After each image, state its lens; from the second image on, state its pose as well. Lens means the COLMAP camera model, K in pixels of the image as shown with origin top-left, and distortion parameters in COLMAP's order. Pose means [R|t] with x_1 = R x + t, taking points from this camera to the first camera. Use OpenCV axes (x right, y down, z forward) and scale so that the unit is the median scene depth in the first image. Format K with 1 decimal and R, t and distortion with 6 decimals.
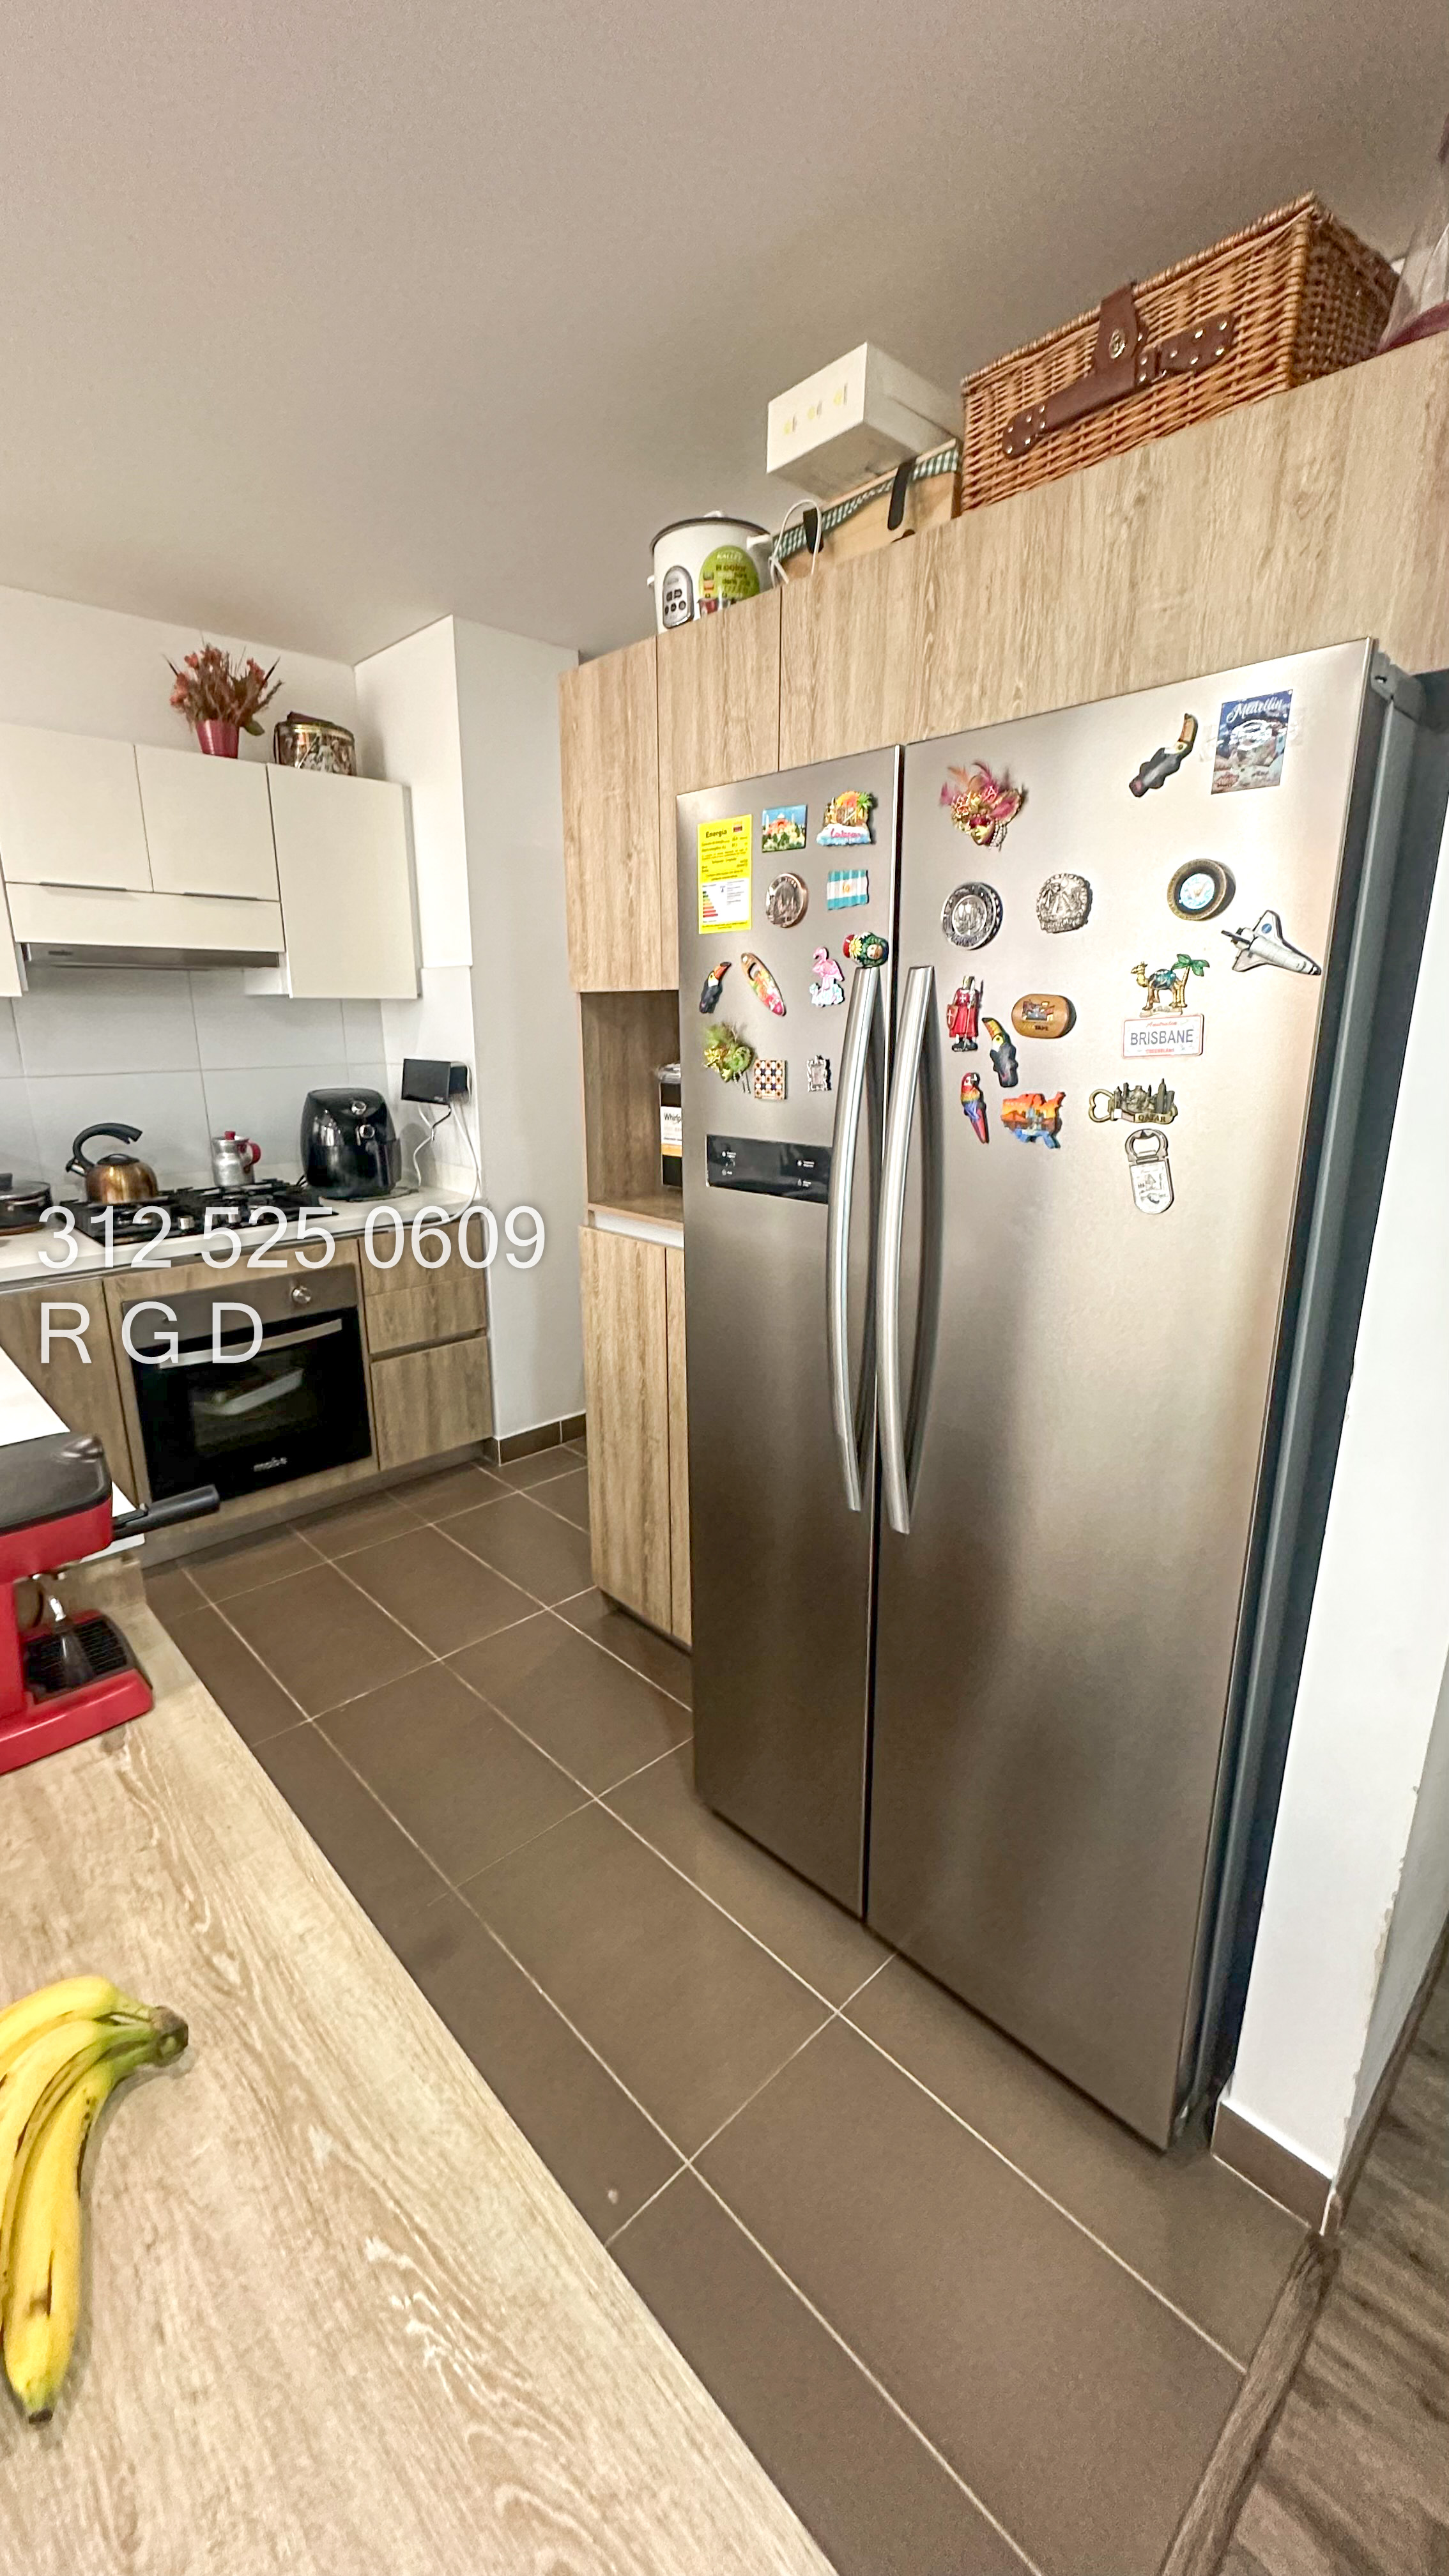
lens RADIAL K [[1023.1, 0, 731.0], [0, 1023.1, 1282.7], [0, 0, 1]] dist [-0.005313, 0.001132]
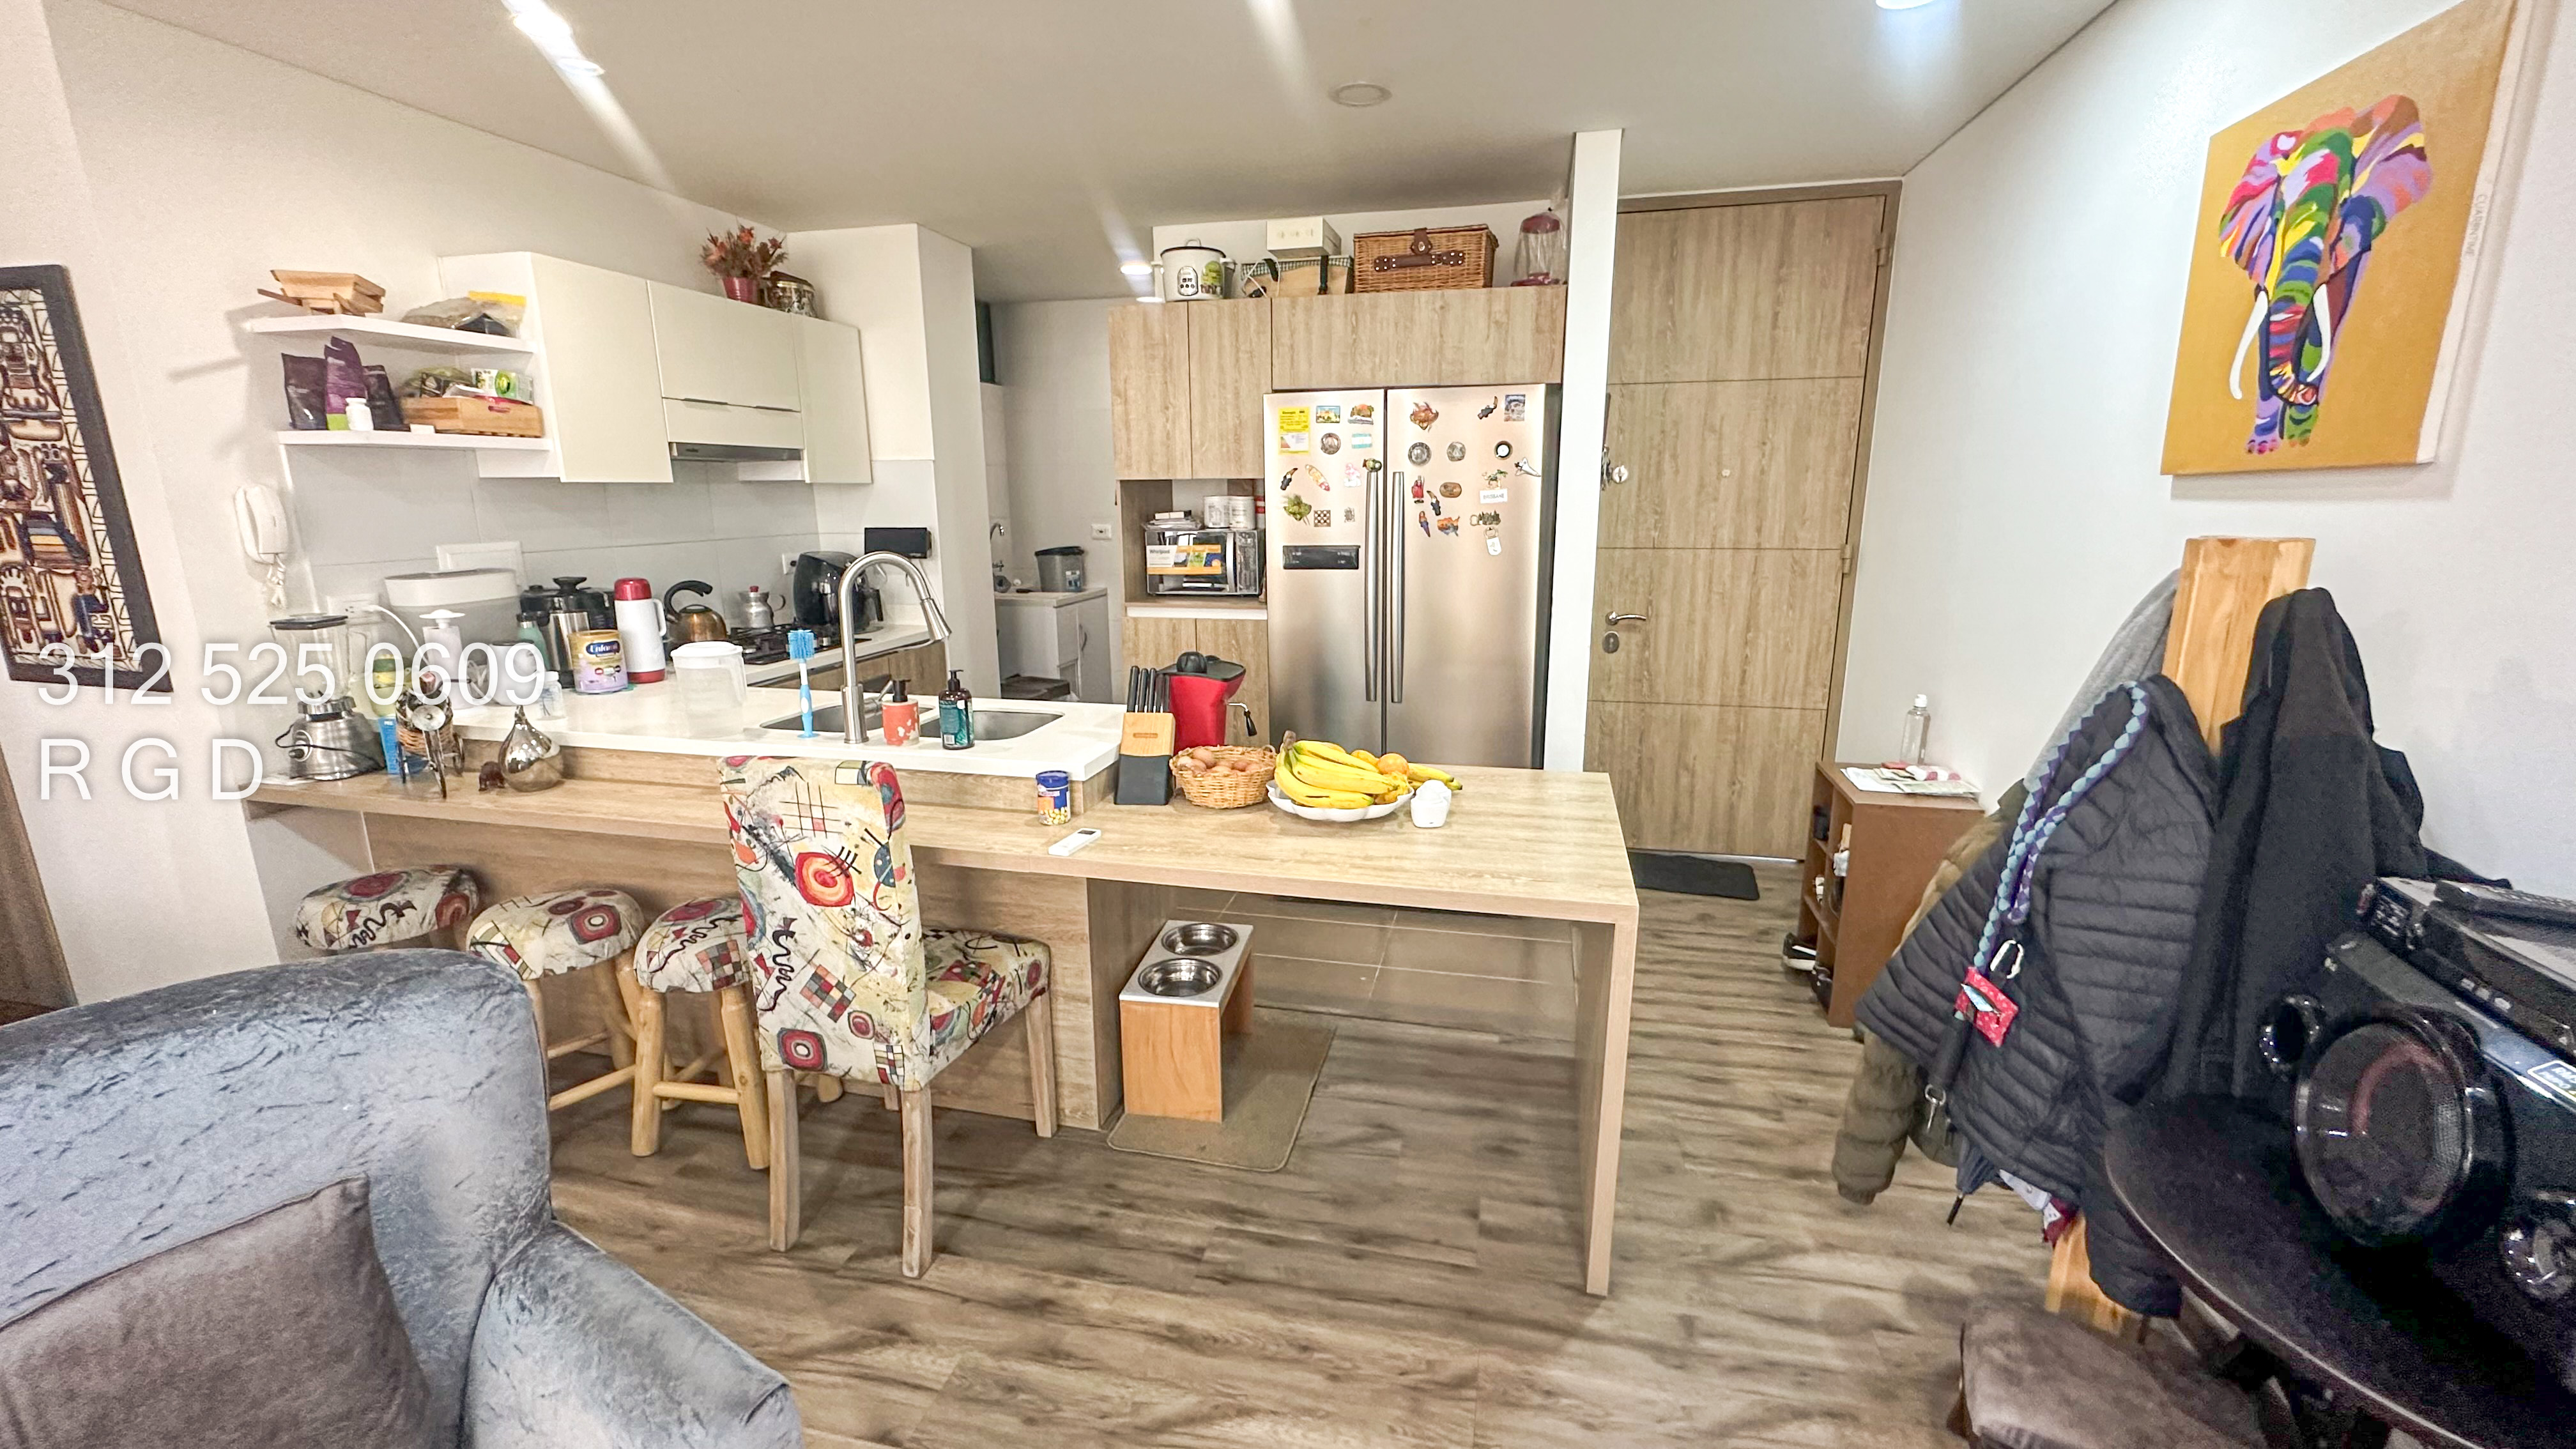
lens RADIAL K [[1026.5, 0, 1284.5], [0, 1026.5, 721.2], [0, 0, 1]] dist [-0.002324, 0.000678]
pose [[0.839657, -0.125584, 0.528398, -0.691444], [0.146087, 0.989267, 0.002978, 0.124143], [-0.523101, 0.074692, 0.848992, -0.469602]]
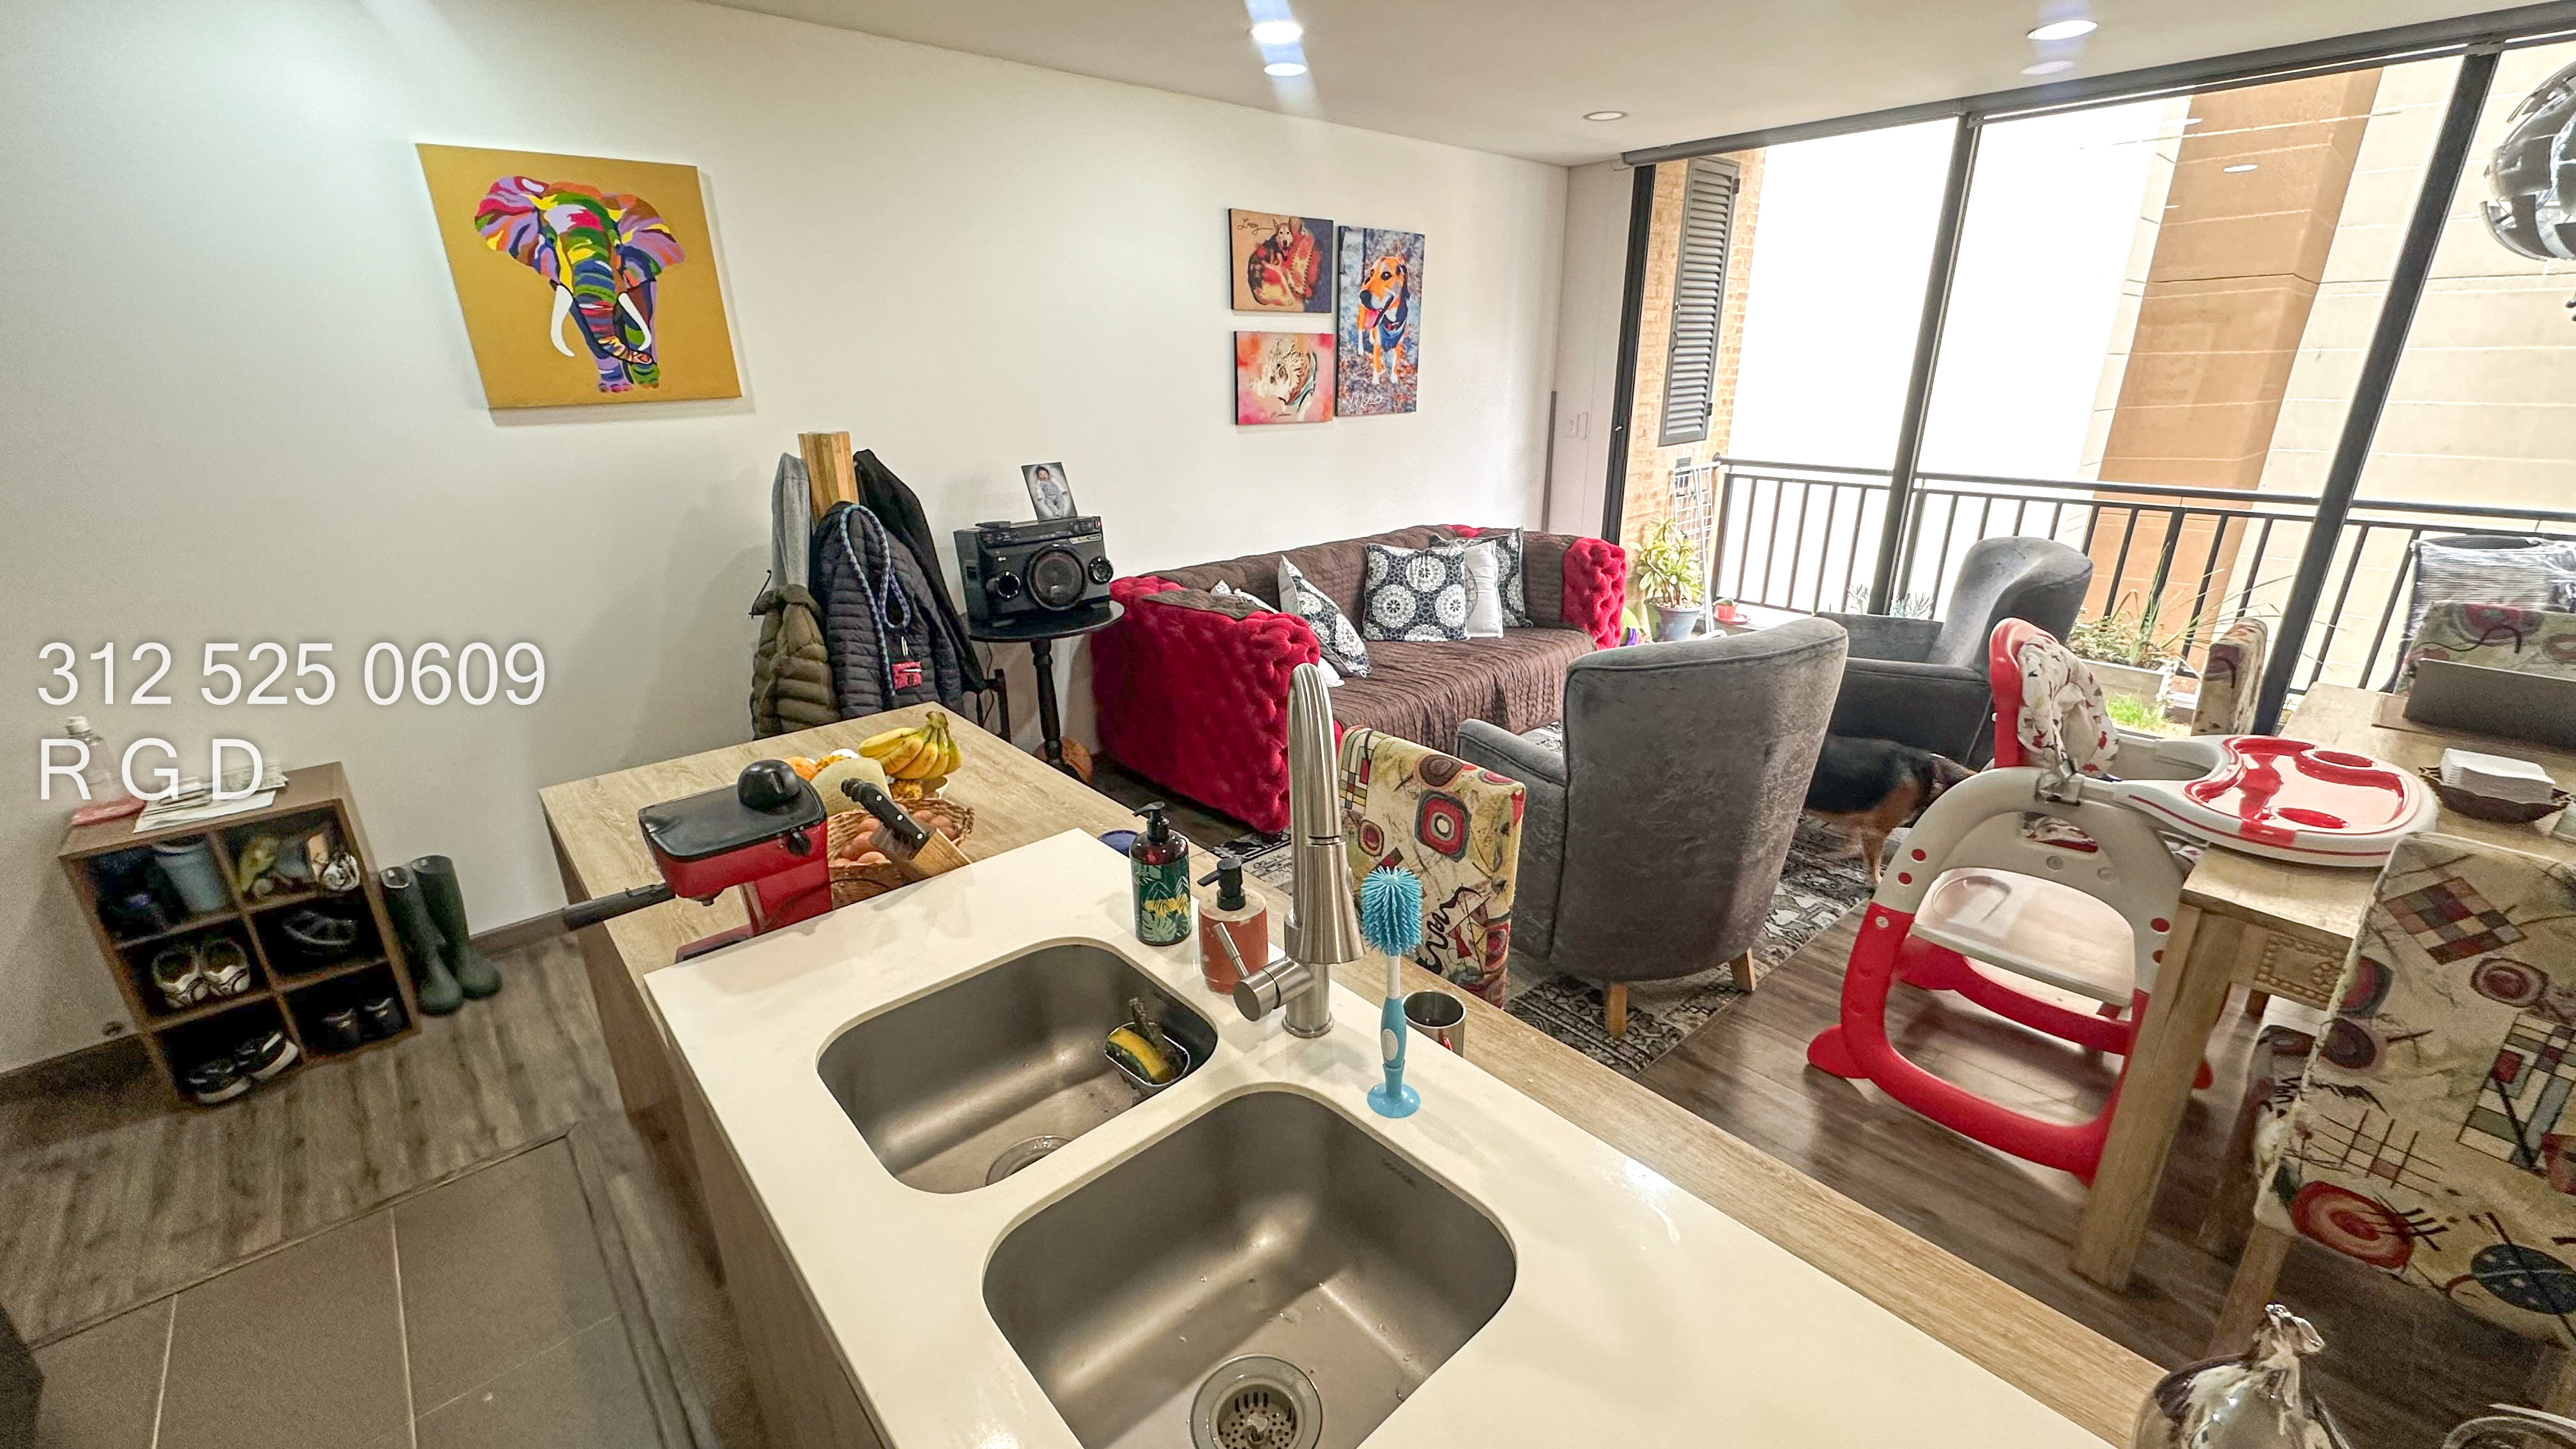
lens RADIAL K [[1023.1, 0, 1283.2], [0, 1023.1, 724.5], [0, 0, 1]] dist [-0.005313, 0.001132]
pose [[-0.999433, -0.000120, 0.033667, -0.542516], [0.019032, 0.822865, 0.567918, -0.235587], [-0.027771, 0.568237, -0.822396, 0.725724]]
